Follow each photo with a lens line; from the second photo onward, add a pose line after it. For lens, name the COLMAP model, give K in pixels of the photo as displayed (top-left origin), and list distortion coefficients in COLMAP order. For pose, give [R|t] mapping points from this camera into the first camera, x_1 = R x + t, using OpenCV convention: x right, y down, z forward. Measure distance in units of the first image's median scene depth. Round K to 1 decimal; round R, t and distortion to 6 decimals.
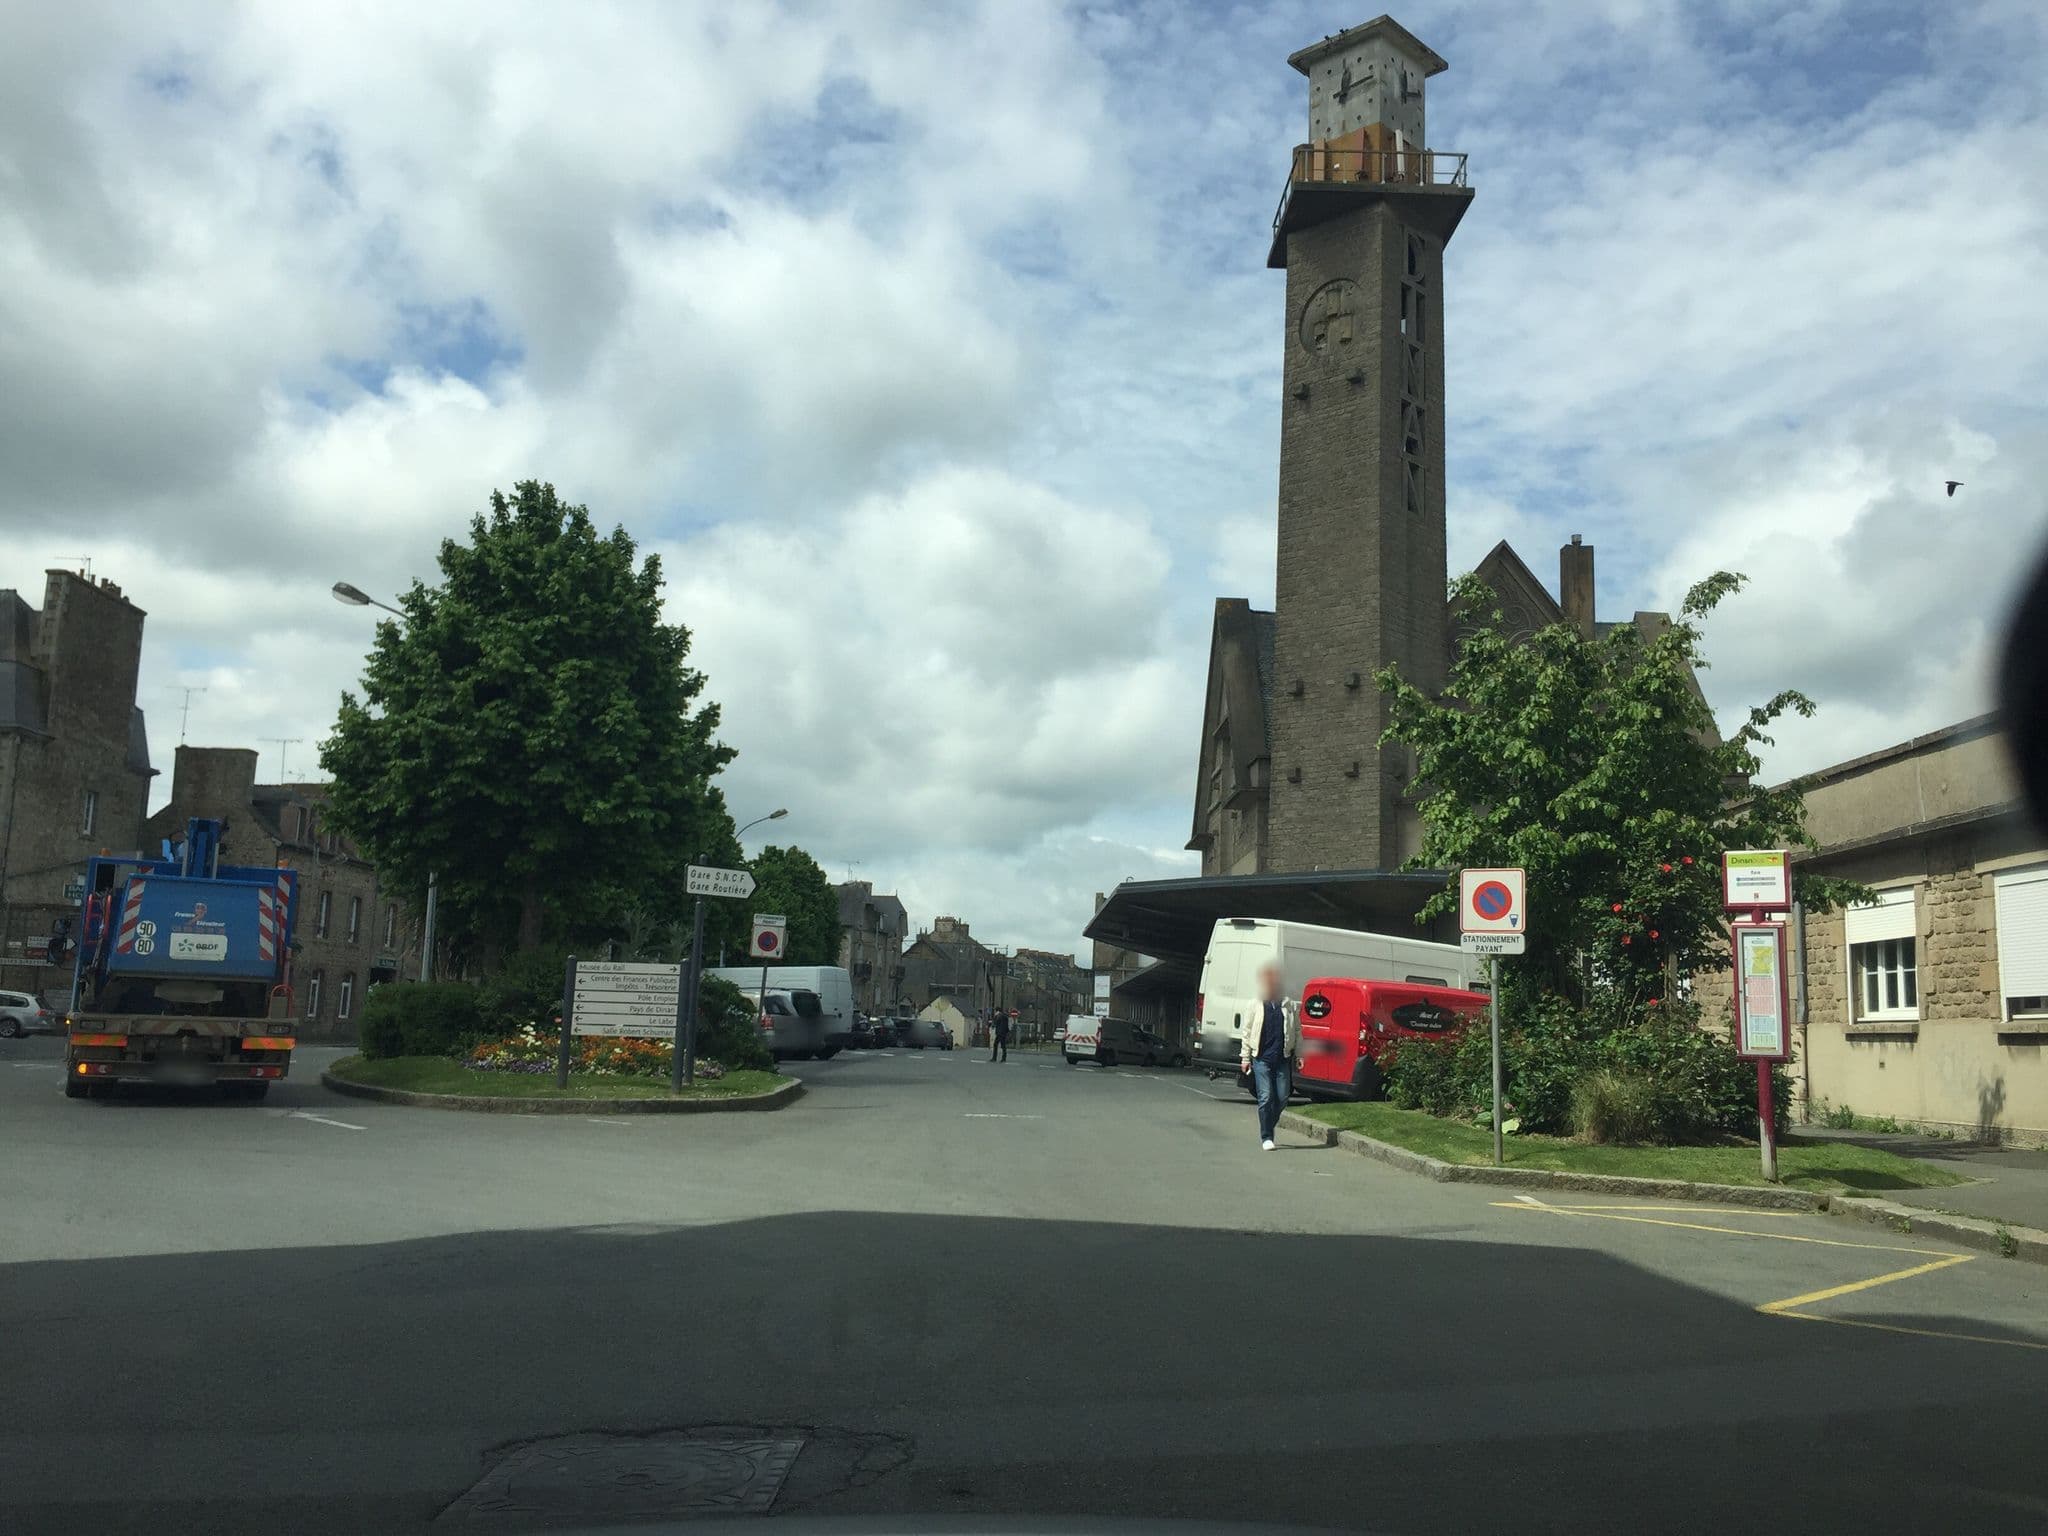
lens RADIAL K [[1848.0, 0, 987.7], [0, 1848.0, 767.6], [0, 0, 1]] dist [0.103376, -0.004155]
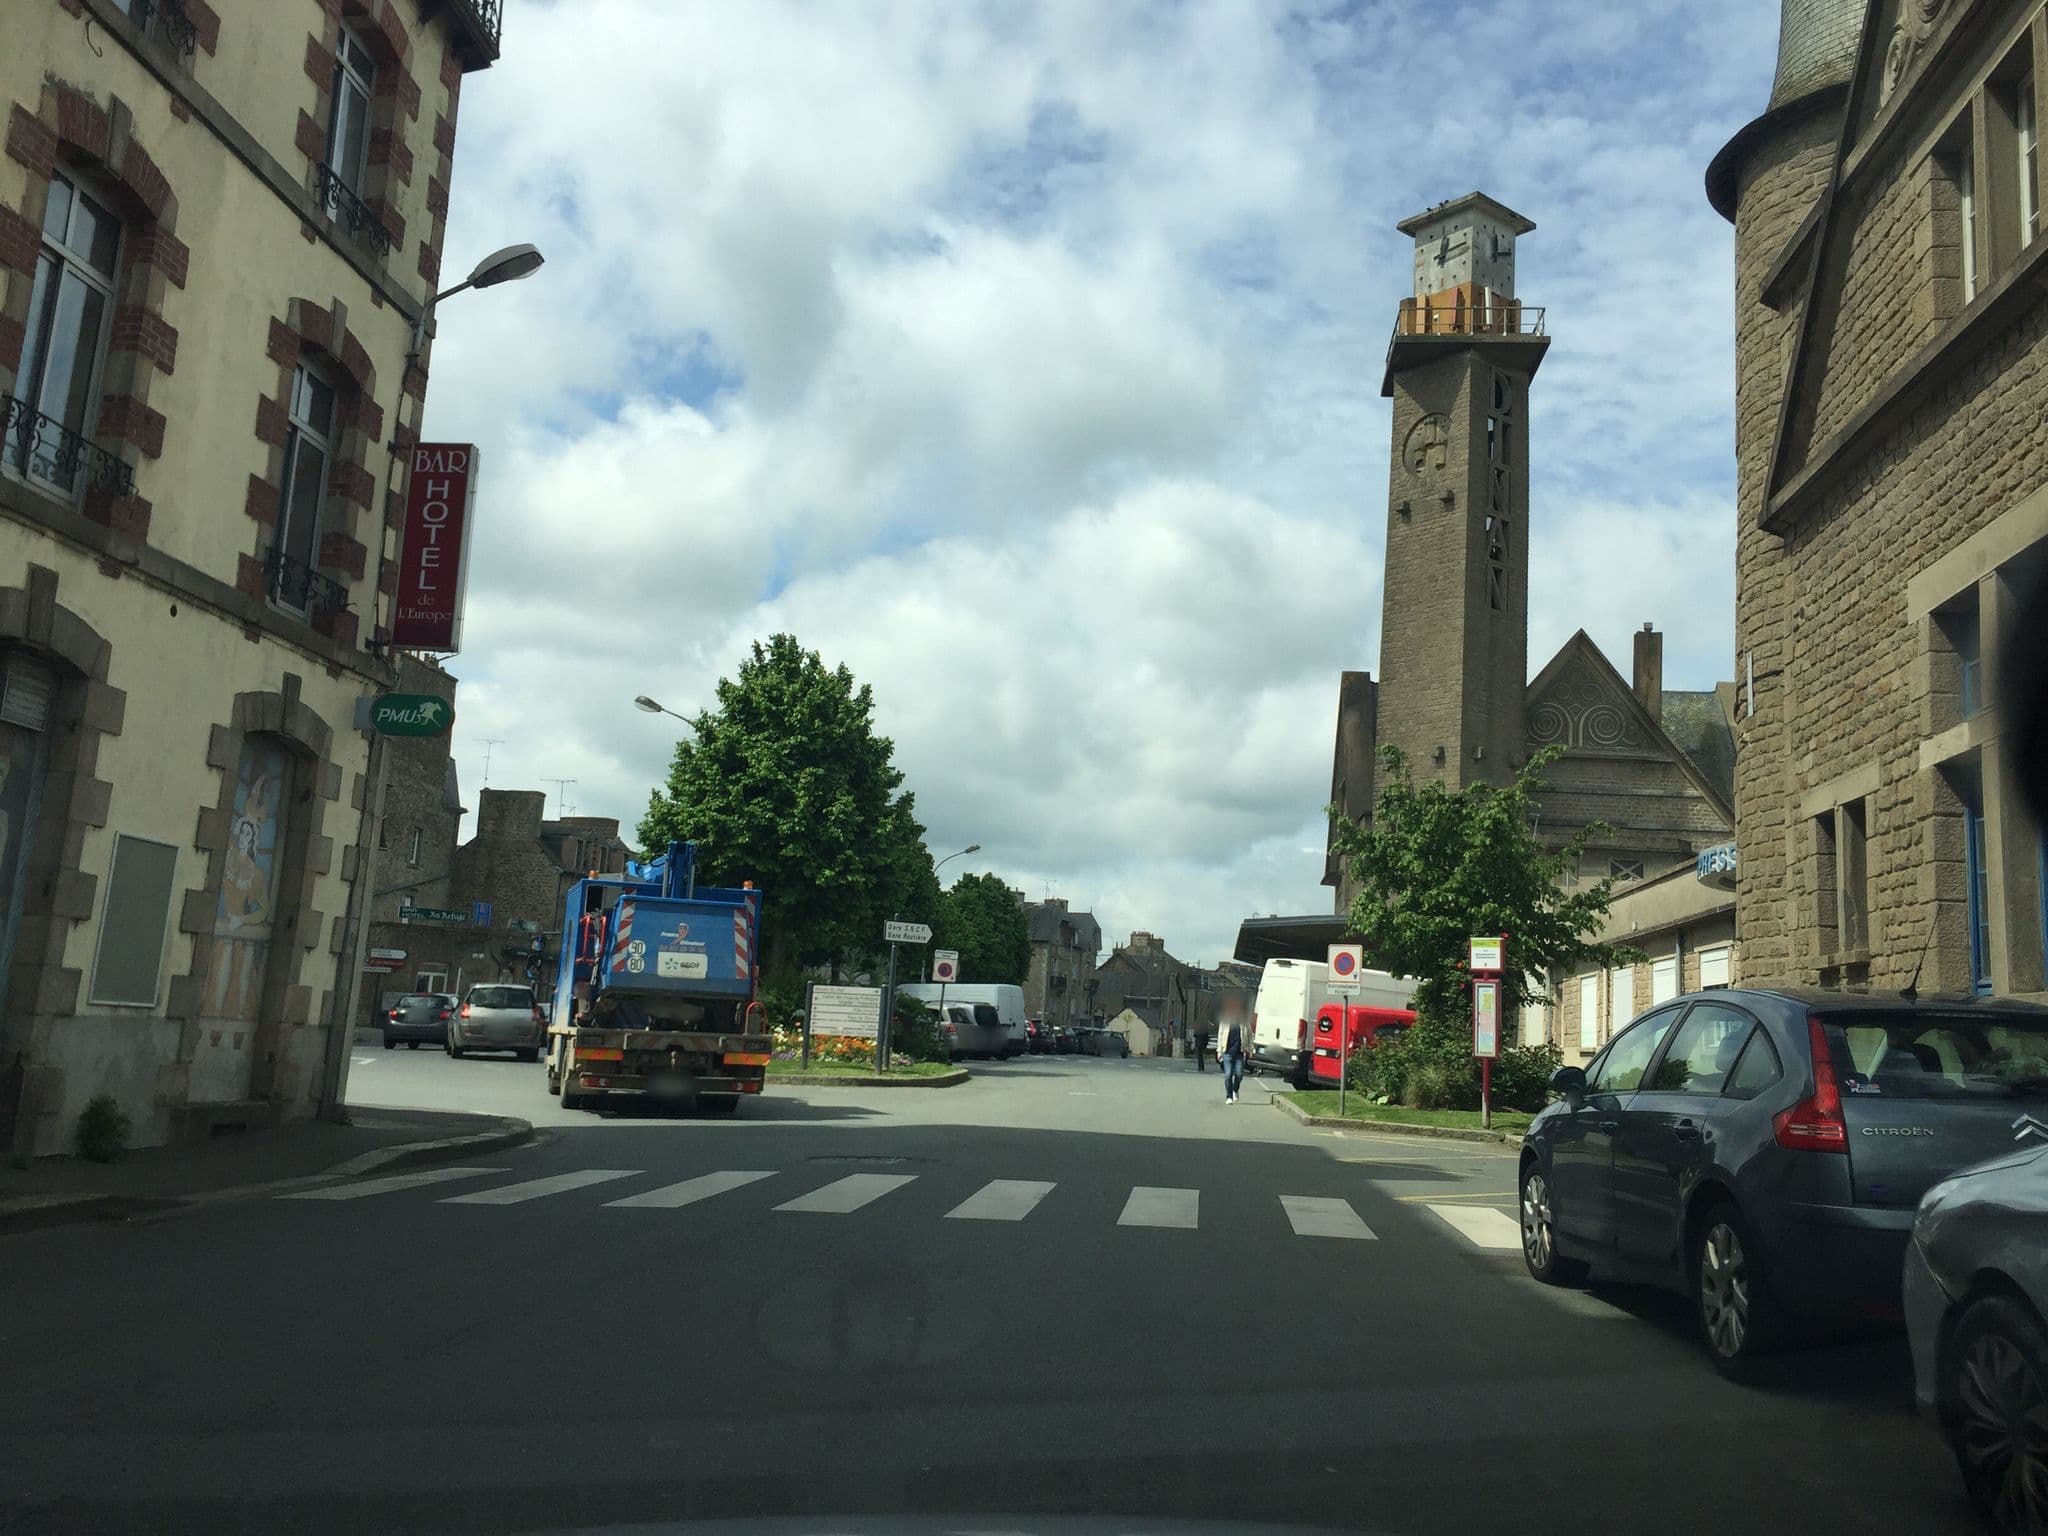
lens RADIAL K [[1848.0, 0, 987.7], [0, 1848.0, 767.6], [0, 0, 1]] dist [0.103376, -0.004155]
pose [[0.993671, 0.002492, -0.112306, 0.037995], [-0.003102, 0.999981, -0.005258, -0.028098], [0.112291, 0.005574, 0.993660, -0.210811]]
